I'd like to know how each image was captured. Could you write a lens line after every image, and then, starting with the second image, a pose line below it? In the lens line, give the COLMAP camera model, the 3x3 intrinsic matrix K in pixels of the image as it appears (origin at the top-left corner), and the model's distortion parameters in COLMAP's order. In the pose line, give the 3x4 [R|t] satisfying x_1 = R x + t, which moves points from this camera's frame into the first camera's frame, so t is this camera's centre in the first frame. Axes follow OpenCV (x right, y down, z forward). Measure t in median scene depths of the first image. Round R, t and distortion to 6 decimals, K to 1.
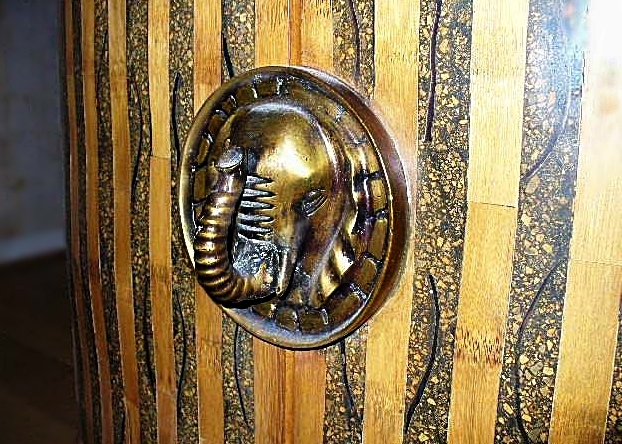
lens RADIAL K [[725.5, 0, 311.0], [0, 725.5, 222.0], [0, 0, 1]] dist [-0.294495, 0.455846]
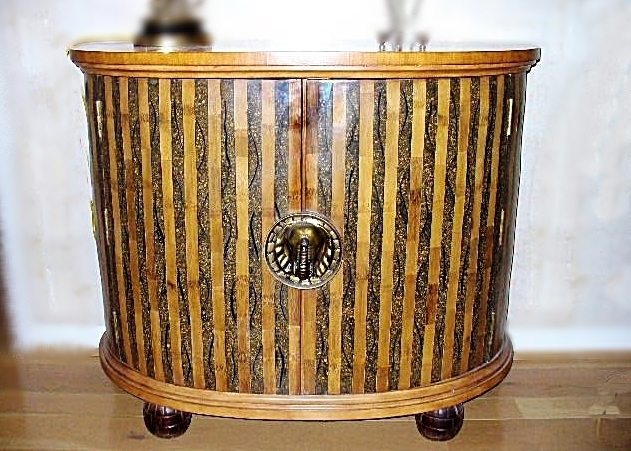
lens RADIAL K [[736.0, 0, 315.5], [0, 736.0, 225.5], [0, 0, 1]] dist [-0.294495, 0.455846]
pose [[0.784024, -0.183653, 0.592941, -2.225058], [0.126889, 0.982477, 0.136524, -0.661207], [-0.607623, -0.031800, 0.793589, -1.988226]]
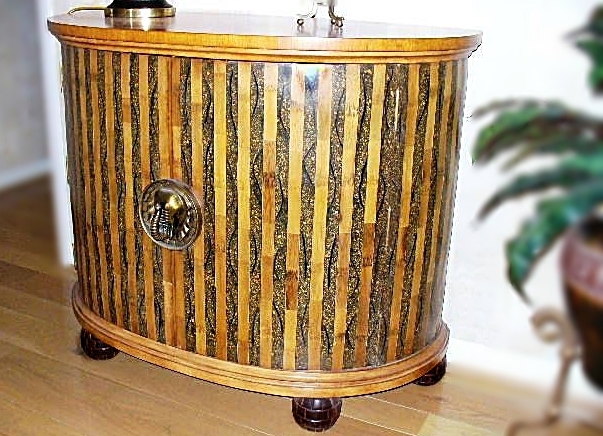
lens RADIAL K [[737.6, 0, 301.5], [0, 737.6, 218.0], [0, 0, 1]] dist [-0.207304, 0.012669]
pose [[0.978450, -0.053720, 0.199374, -0.140363], [0.025451, 0.989578, 0.141732, -0.565819], [-0.204910, -0.133603, 0.969619, -3.074767]]
